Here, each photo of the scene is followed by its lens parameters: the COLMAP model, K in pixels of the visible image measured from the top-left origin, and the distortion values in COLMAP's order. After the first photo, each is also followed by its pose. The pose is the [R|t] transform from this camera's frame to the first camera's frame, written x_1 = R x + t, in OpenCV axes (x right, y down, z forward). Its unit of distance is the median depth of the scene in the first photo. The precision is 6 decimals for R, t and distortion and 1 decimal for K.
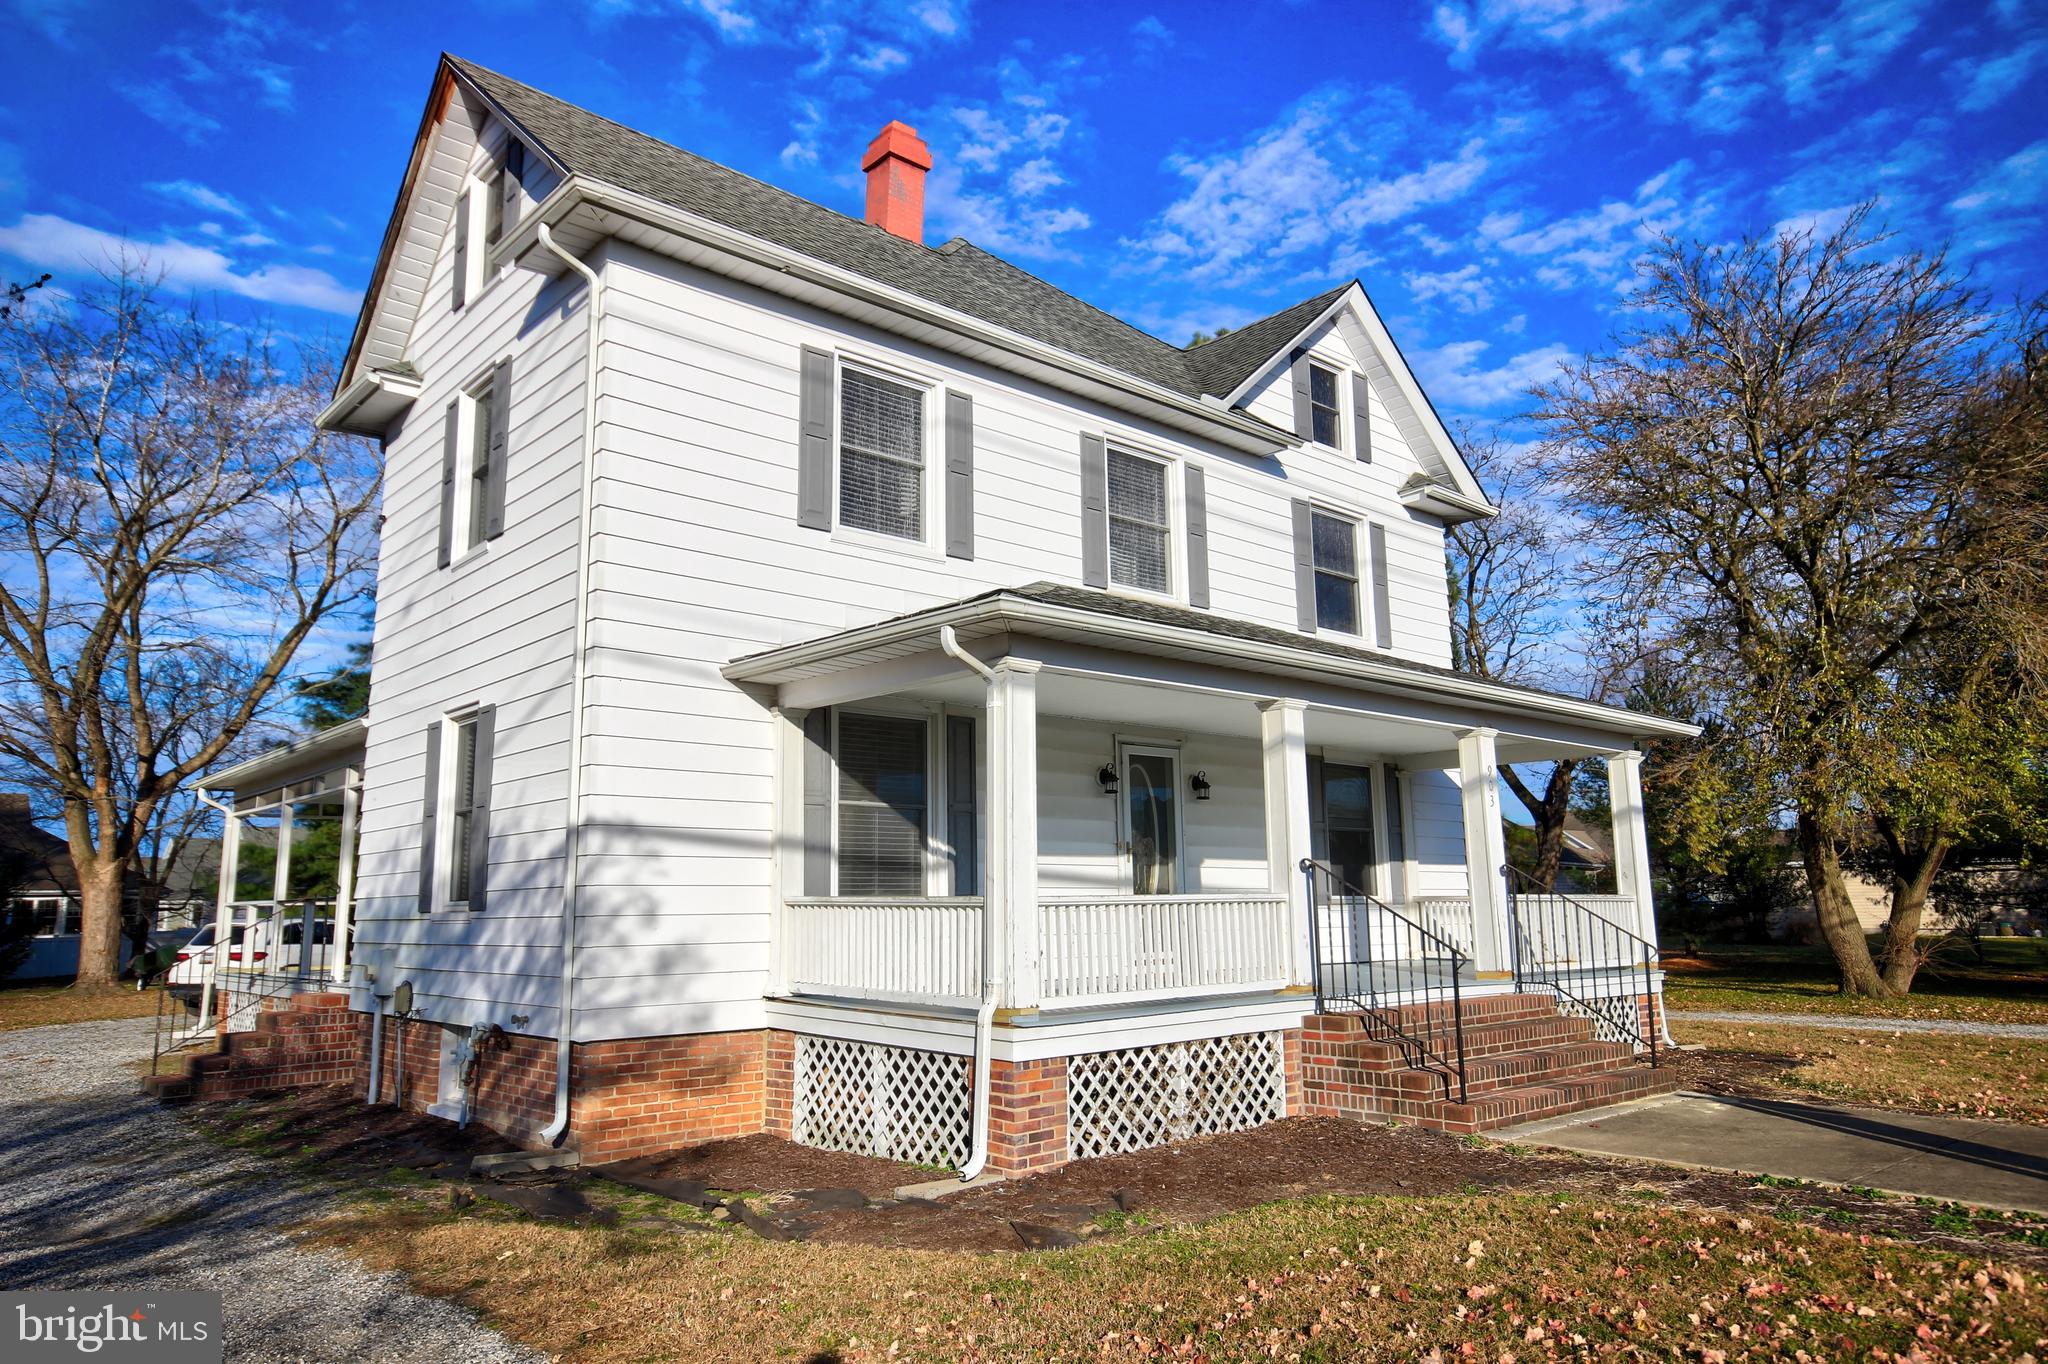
lens RADIAL K [[1332.2, 0, 1024.0], [0, 1332.2, 682.0], [0, 0, 1]] dist [0.002619, 0.000090]
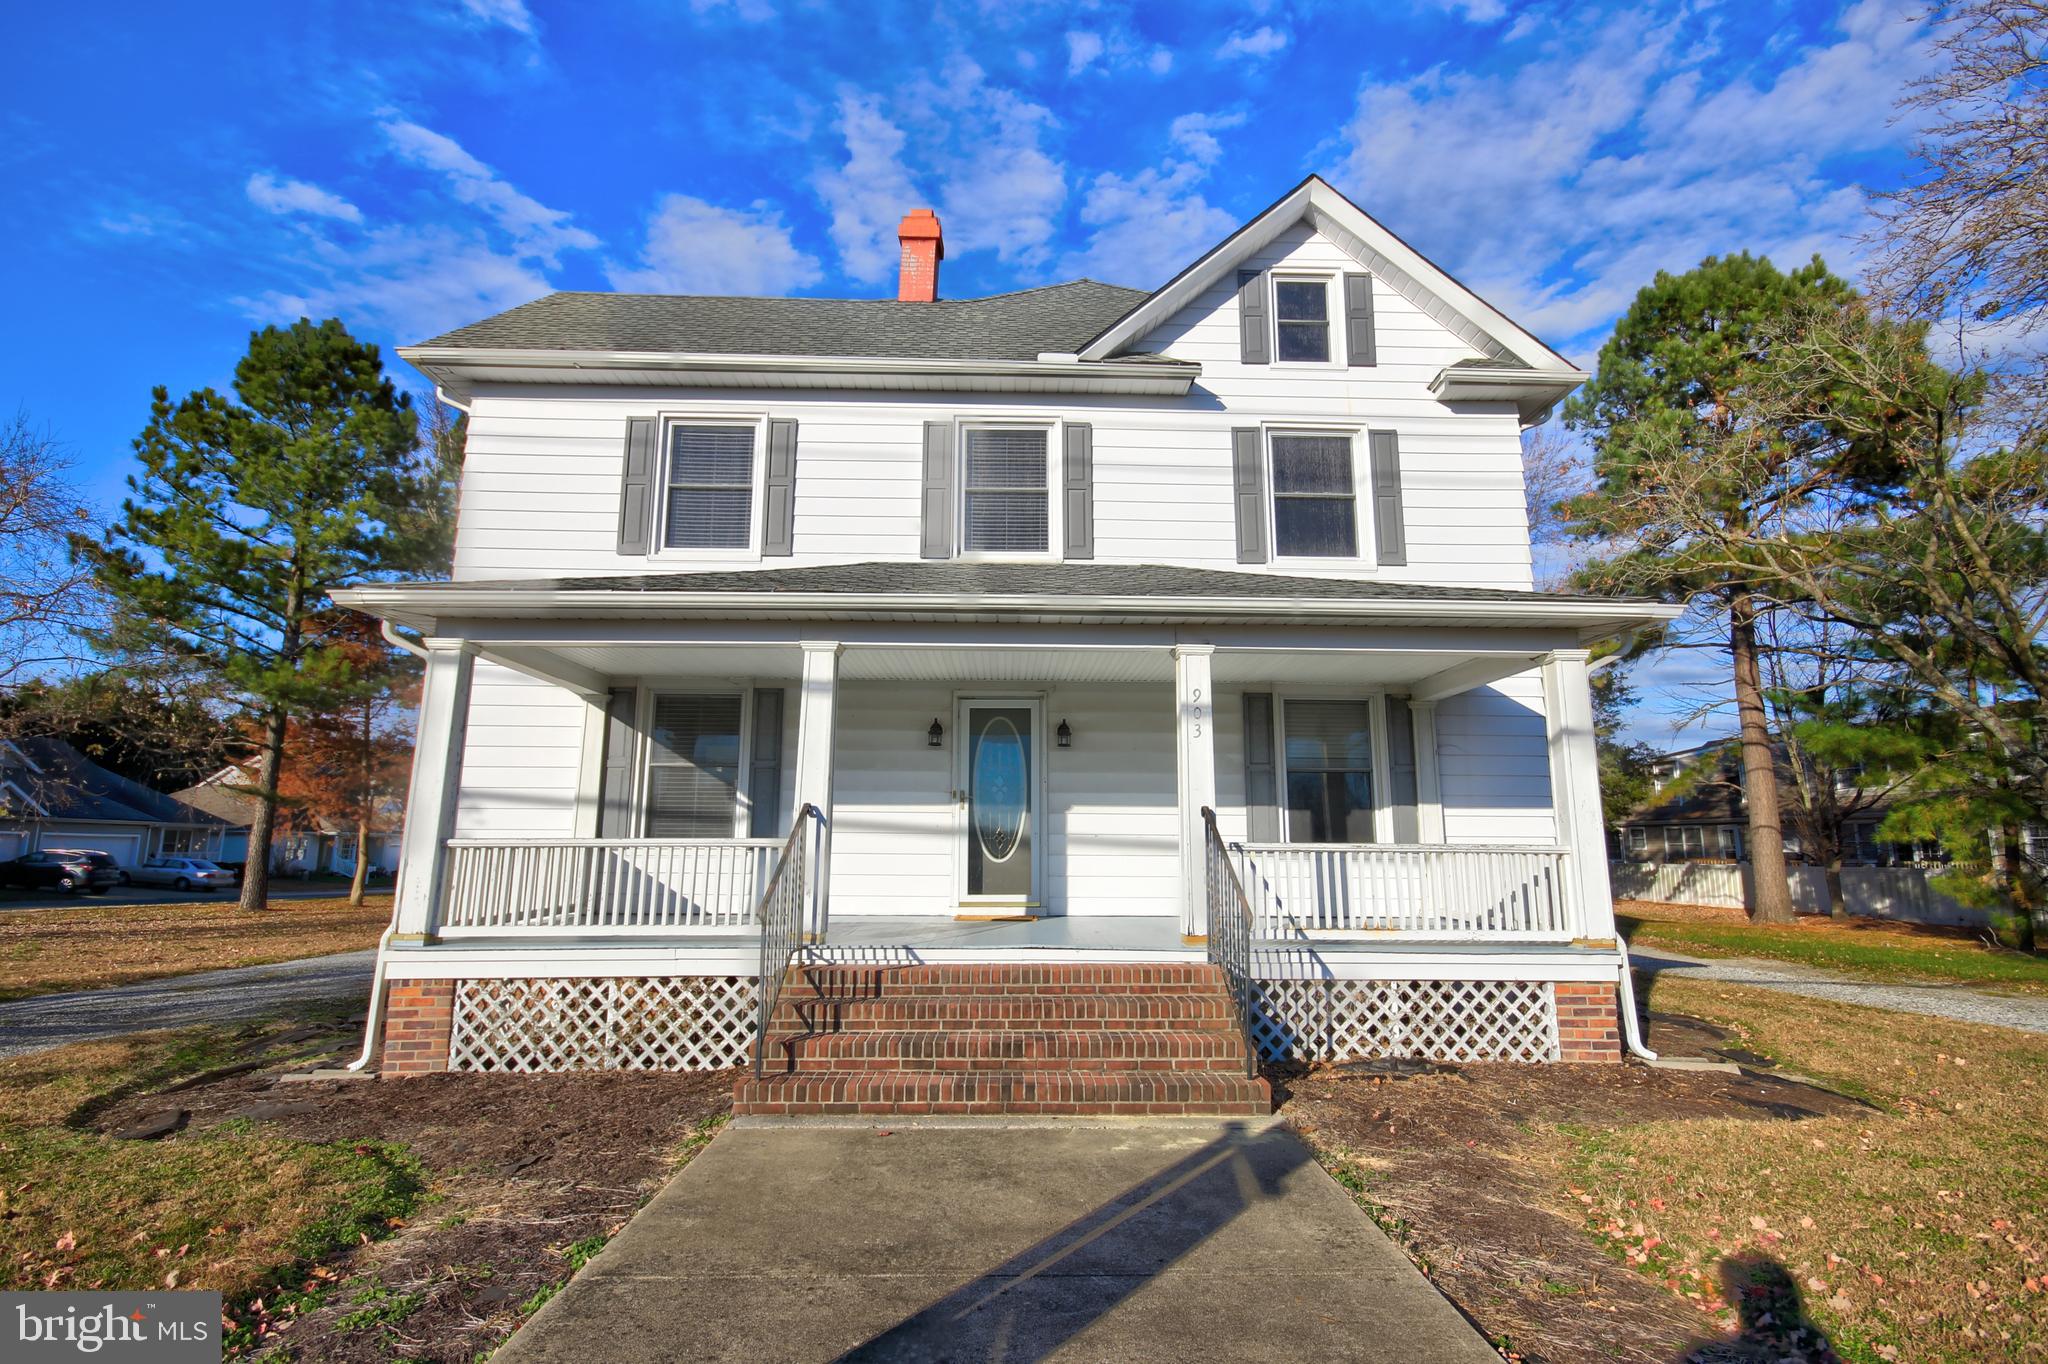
lens RADIAL K [[978.6, 0, 1024.0], [0, 978.6, 682.0], [0, 0, 1]] dist [-0.003221, -0.000185]
pose [[0.772115, -0.097727, -0.627923, 0.620808], [0.095378, 0.994733, -0.037536, 0.068182], [0.628284, -0.030908, 0.777370, 0.428976]]
